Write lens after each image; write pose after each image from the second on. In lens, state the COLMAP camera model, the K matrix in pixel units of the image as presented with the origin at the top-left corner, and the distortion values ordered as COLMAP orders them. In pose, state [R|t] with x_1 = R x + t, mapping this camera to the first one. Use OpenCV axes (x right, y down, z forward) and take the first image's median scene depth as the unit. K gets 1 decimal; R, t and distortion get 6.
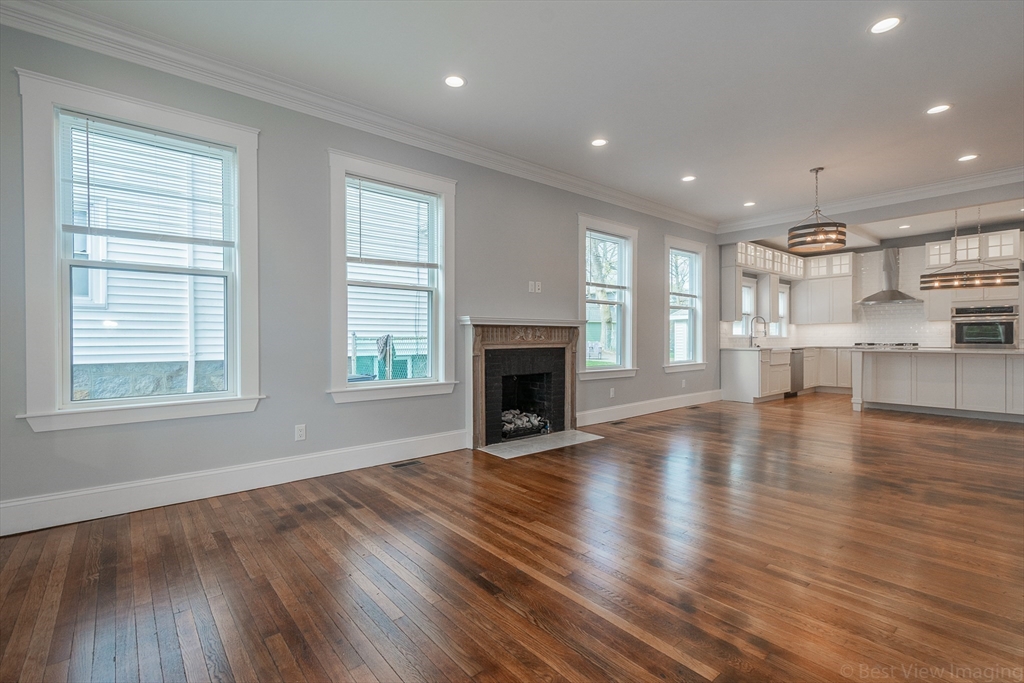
lens RADIAL K [[471.9, 0, 512.0], [0, 471.9, 341.5], [0, 0, 1]] dist [0.001232, -0.000477]
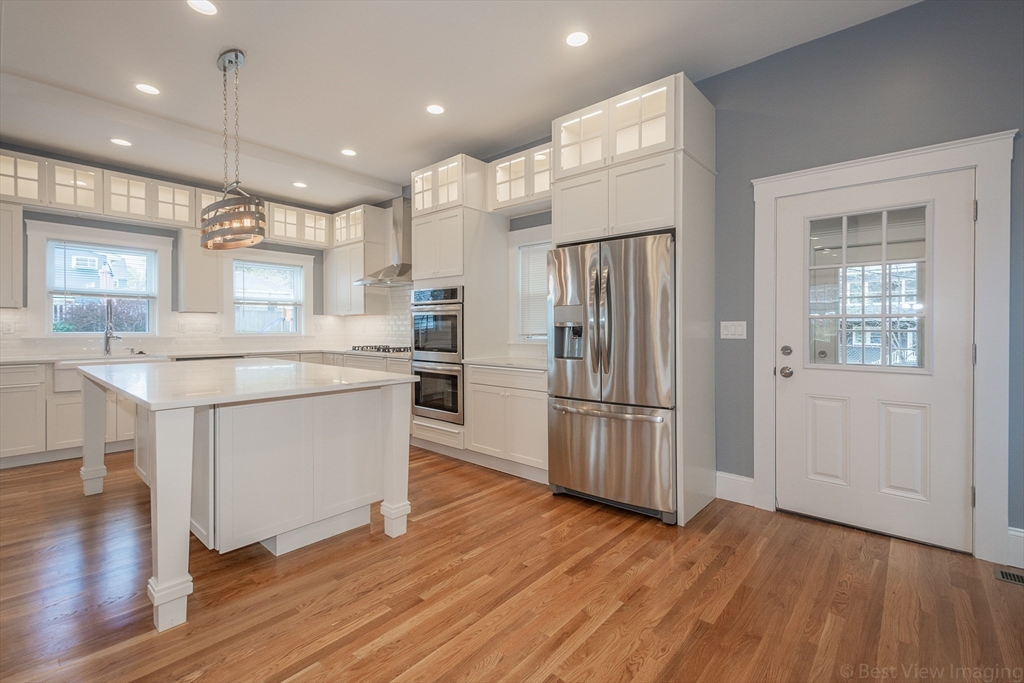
lens RADIAL K [[451.0, 0, 543.1], [0, 451.0, 335.5], [0, 0, 1]] dist [-0.000207, -0.000306]
pose [[0.982671, 0.006465, 0.185245, 1.439087], [-0.007317, 0.999966, 0.003915, -0.026122], [-0.185213, -0.005203, 0.982685, 0.593220]]
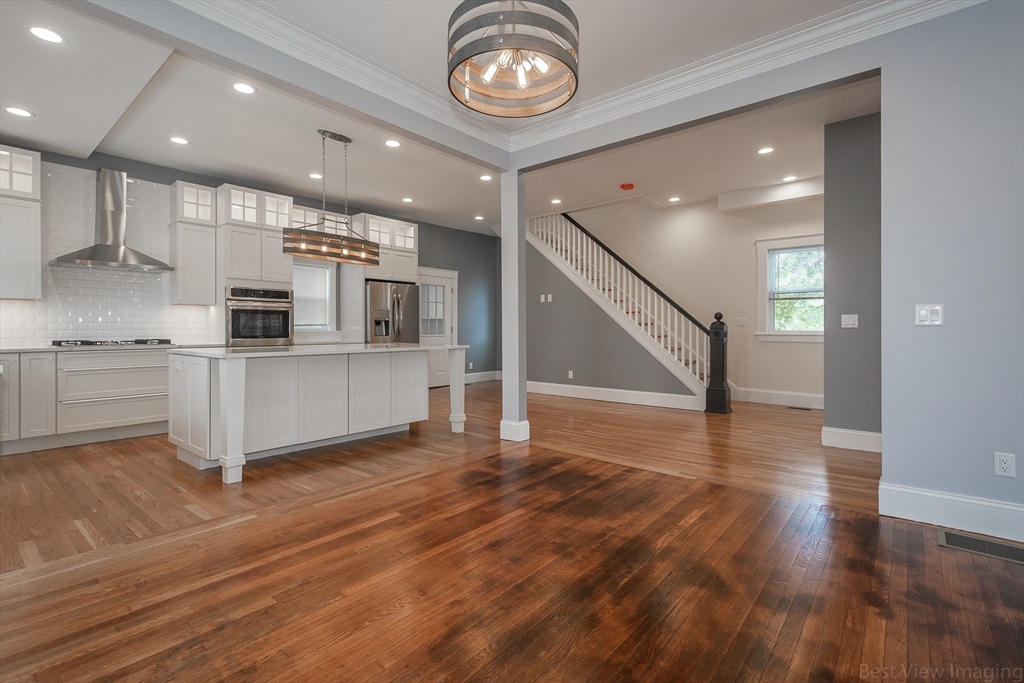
lens RADIAL K [[464.5, 0, 509.4], [0, 464.5, 327.6], [0, 0, 1]] dist [0.001734, -0.000226]
pose [[-0.177367, 0.002995, 0.984140, 0.288287], [0.006146, 0.999979, -0.001935, -0.011620], [-0.984126, 0.005705, -0.177381, 1.042900]]
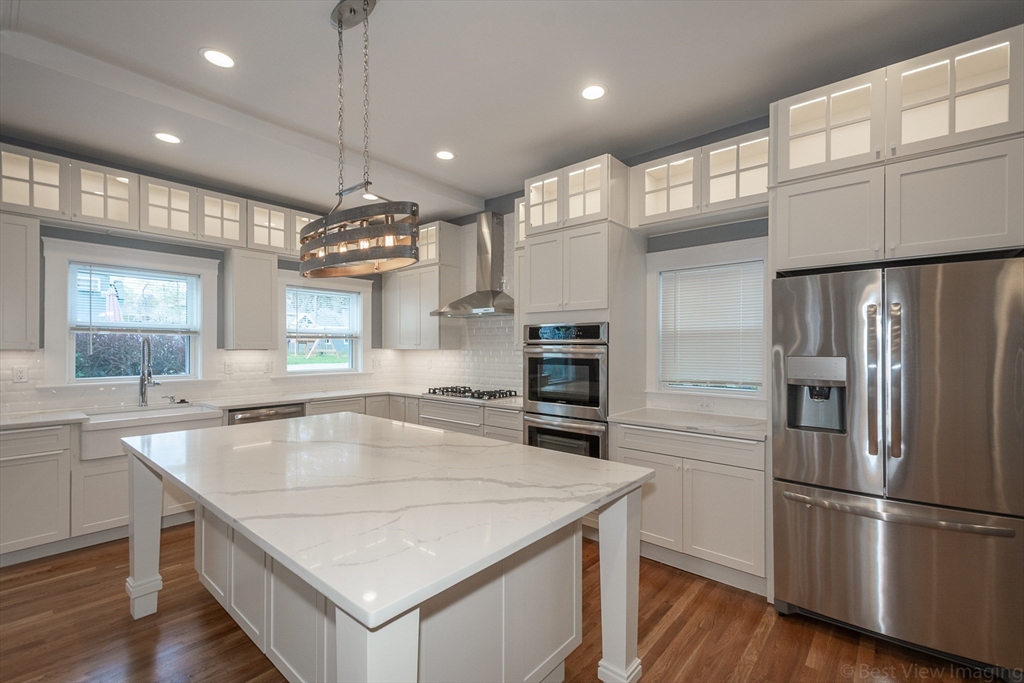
lens RADIAL K [[444.5, 0, 537.4], [0, 444.5, 351.7], [0, 0, 1]] dist [0.003438, 0.000075]
pose [[0.981964, 0.007144, 0.188932, 1.249287], [-0.006956, 0.999974, -0.001660, -0.064583], [-0.188939, 0.000316, 0.981989, 0.802853]]
